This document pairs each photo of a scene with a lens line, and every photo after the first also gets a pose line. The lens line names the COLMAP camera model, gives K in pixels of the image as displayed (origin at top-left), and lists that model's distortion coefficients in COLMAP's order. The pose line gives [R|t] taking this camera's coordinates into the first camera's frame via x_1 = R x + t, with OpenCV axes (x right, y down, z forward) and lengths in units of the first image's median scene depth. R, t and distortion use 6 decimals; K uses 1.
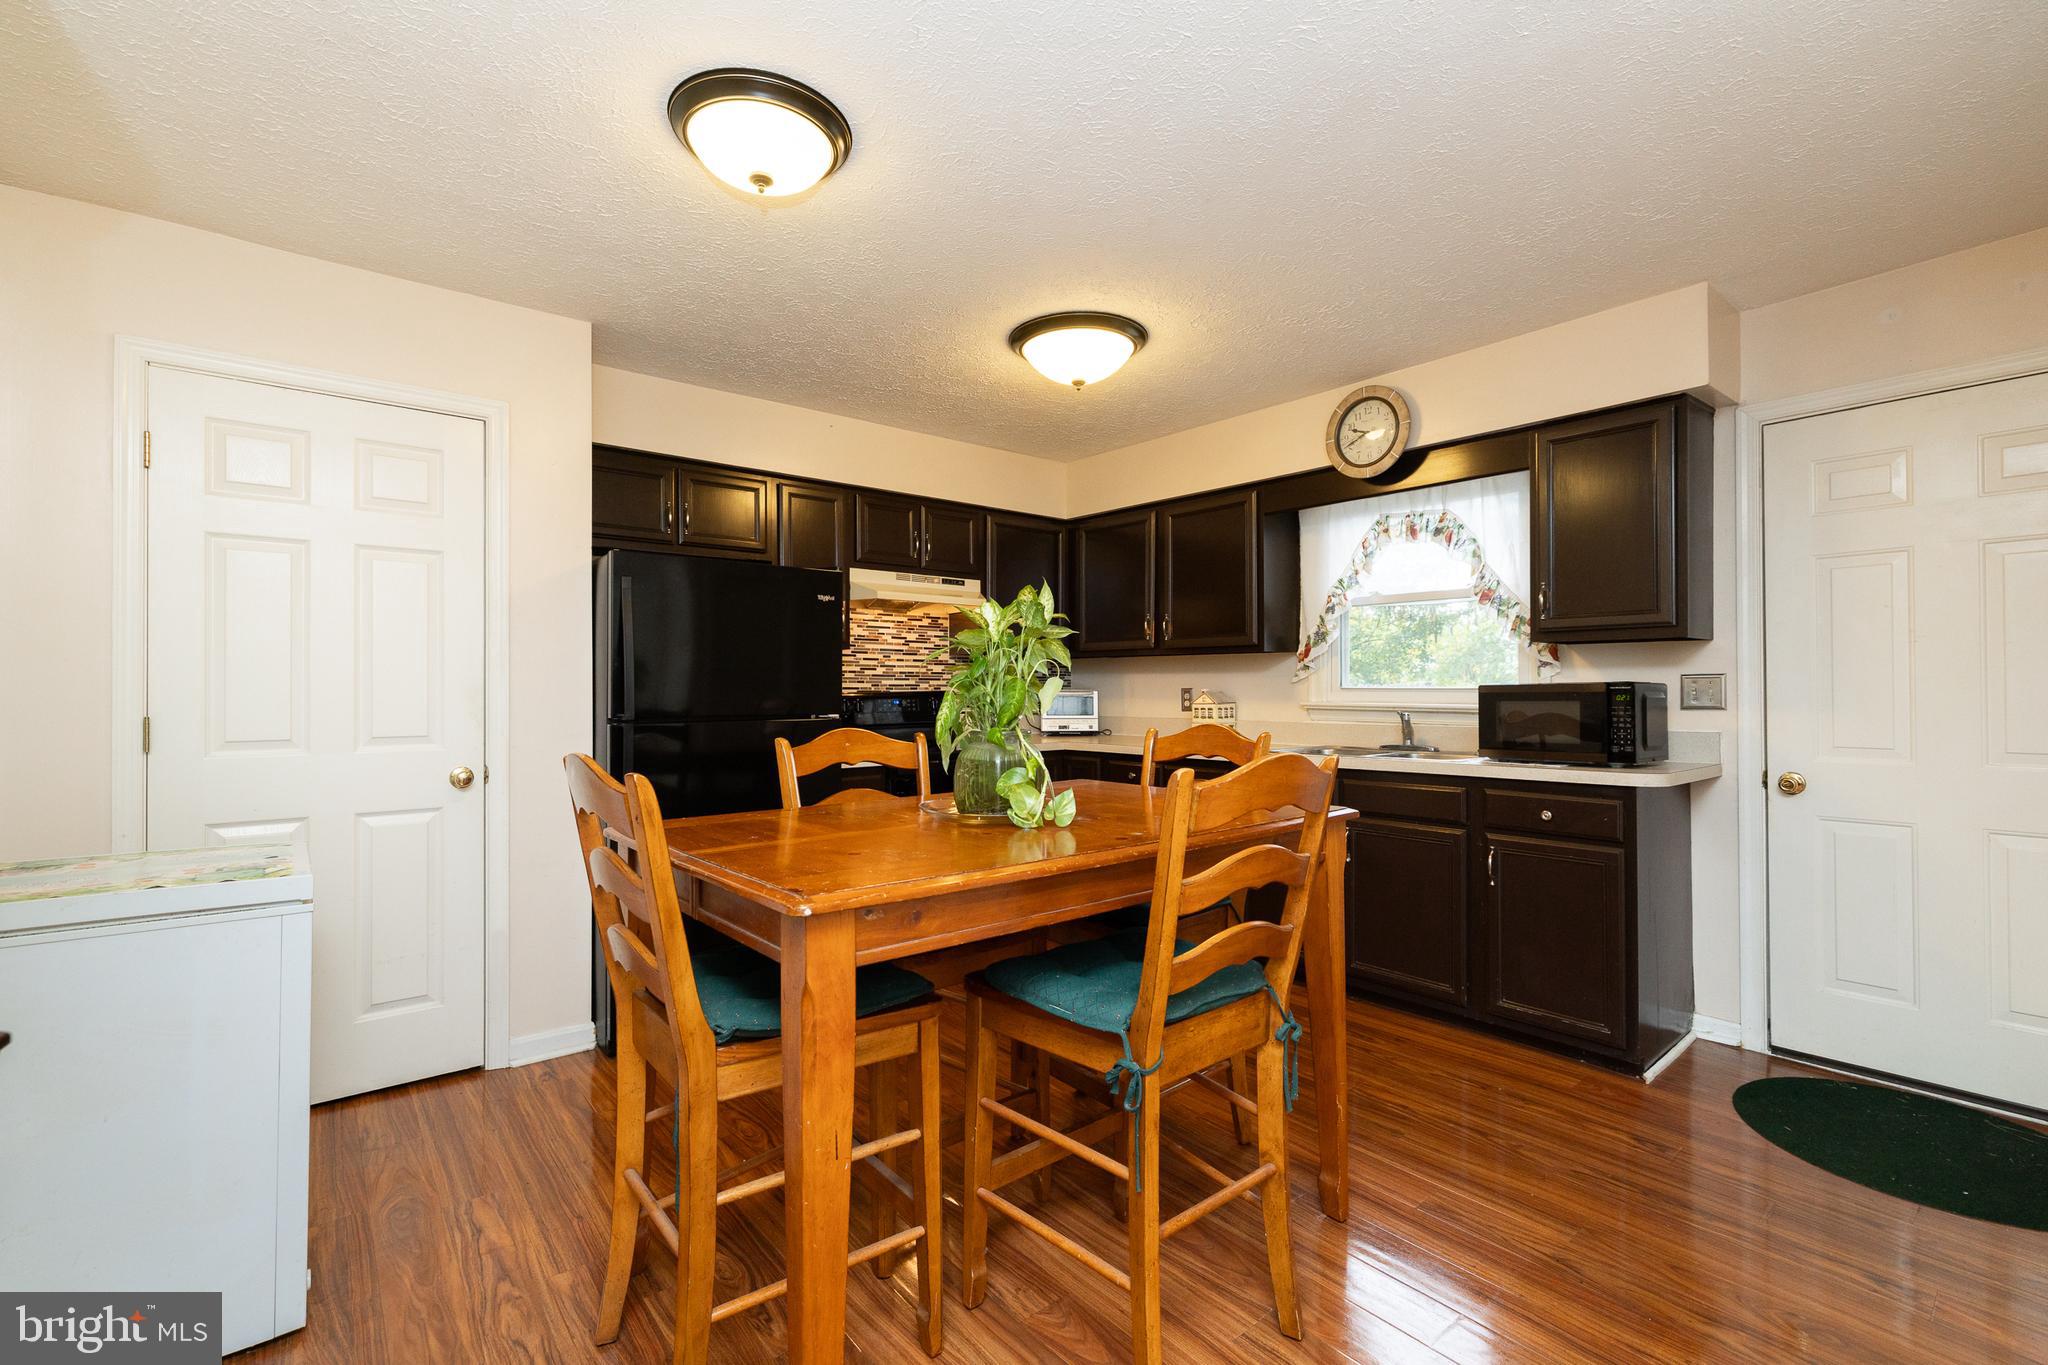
lens RADIAL K [[887.8, 0, 1025.5], [0, 887.8, 689.1], [0, 0, 1]] dist [-0.001711, 0.001770]
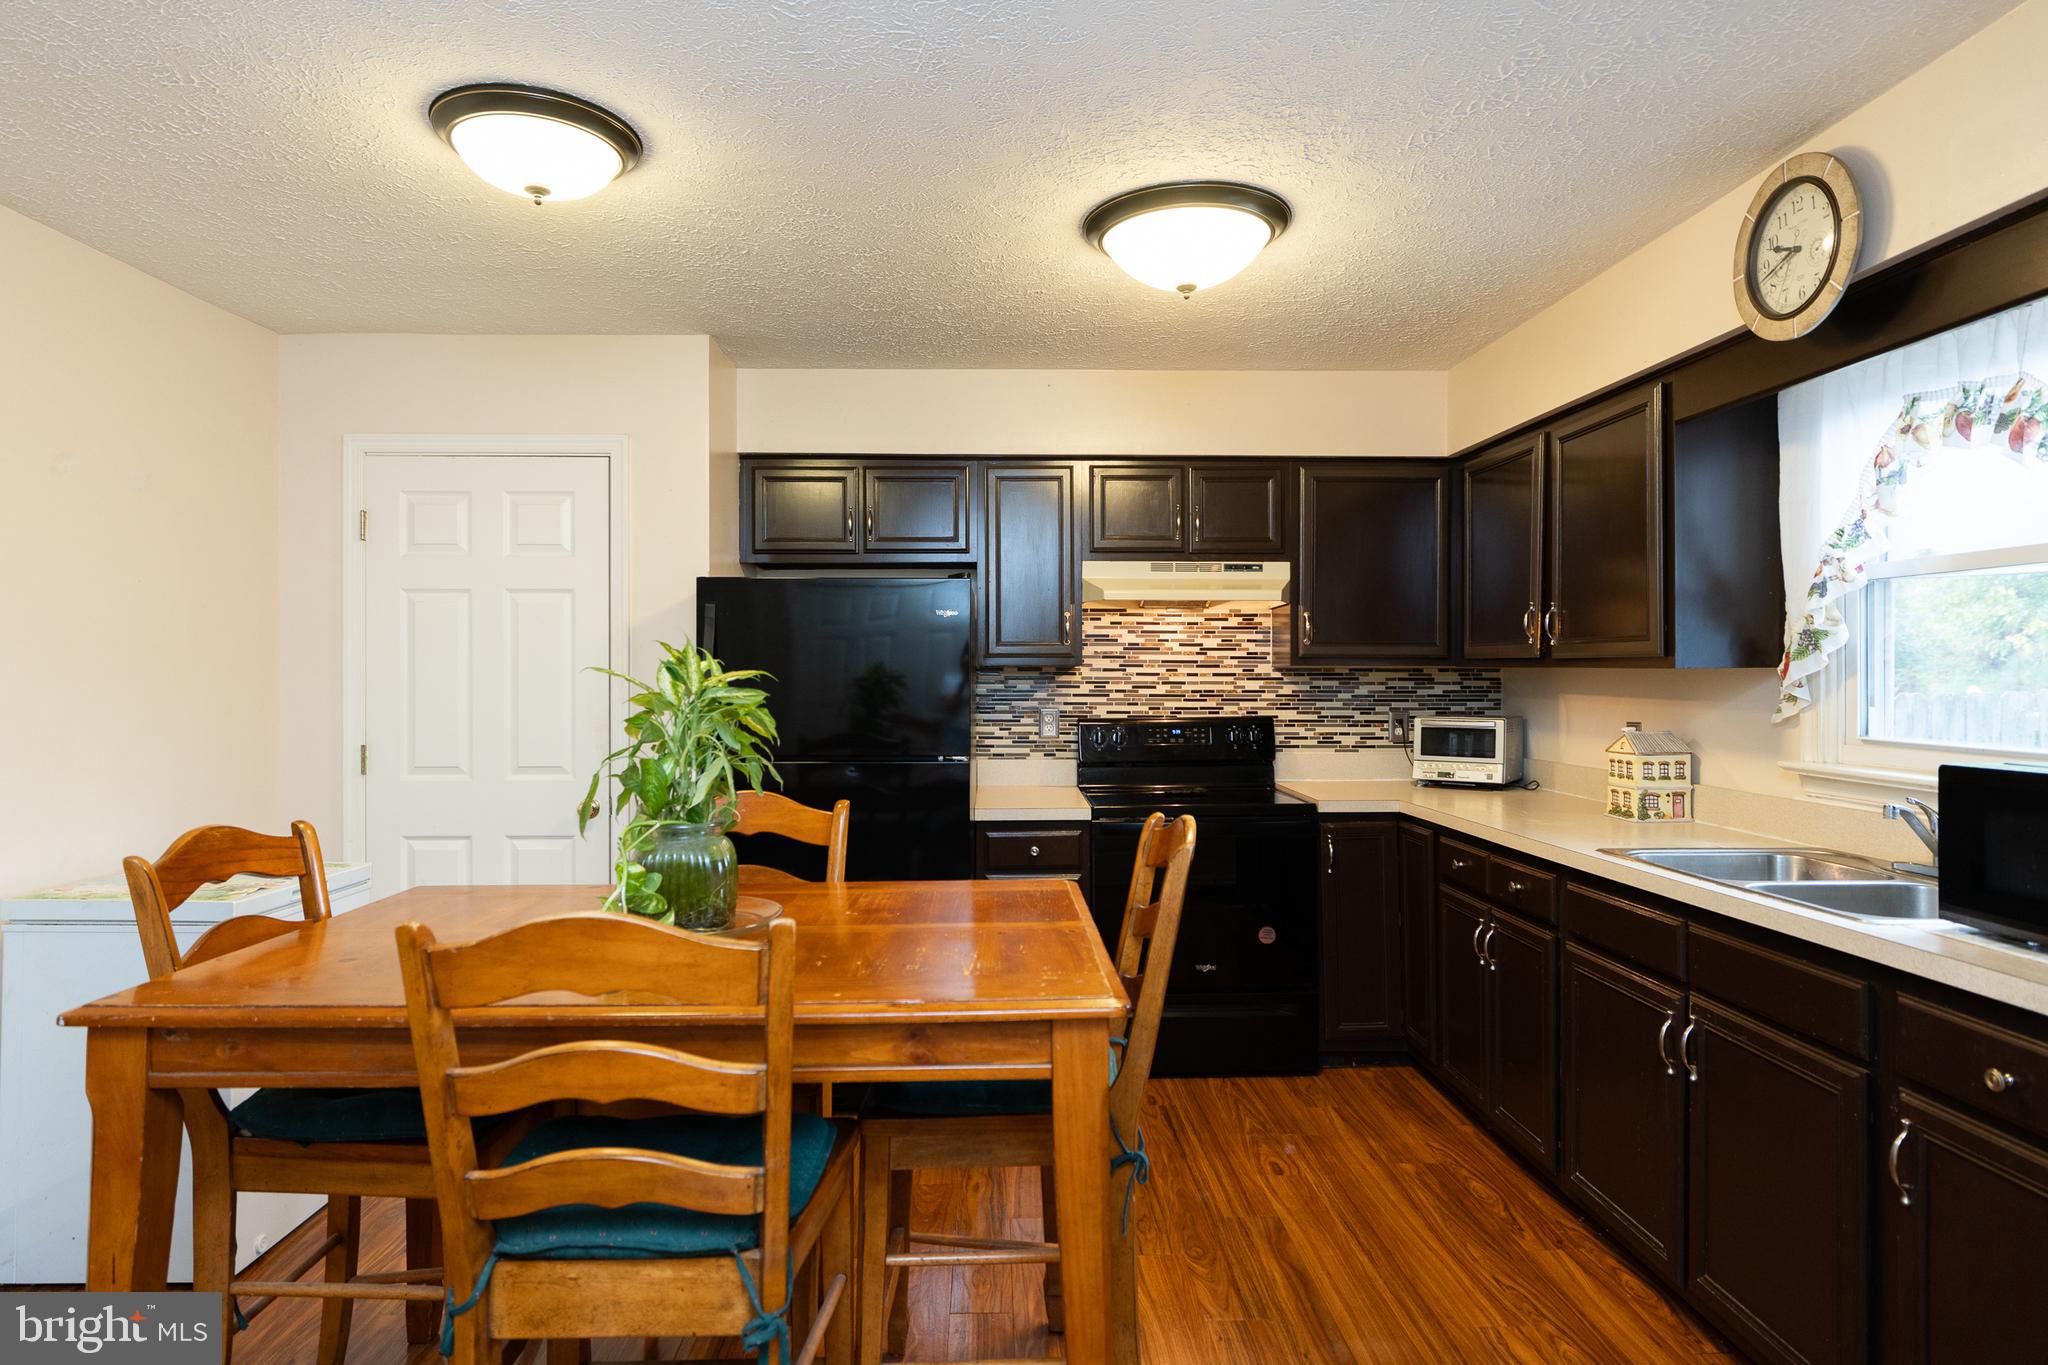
lens RADIAL K [[1134.7, 0, 1018.4], [0, 1134.7, 668.2], [0, 0, 1]] dist [0.008360, -0.002048]
pose [[0.789938, -0.001621, -0.613185, 0.369938], [-0.001848, 0.999986, -0.005026, -0.037184], [0.613184, 0.005103, 0.789924, 0.176591]]
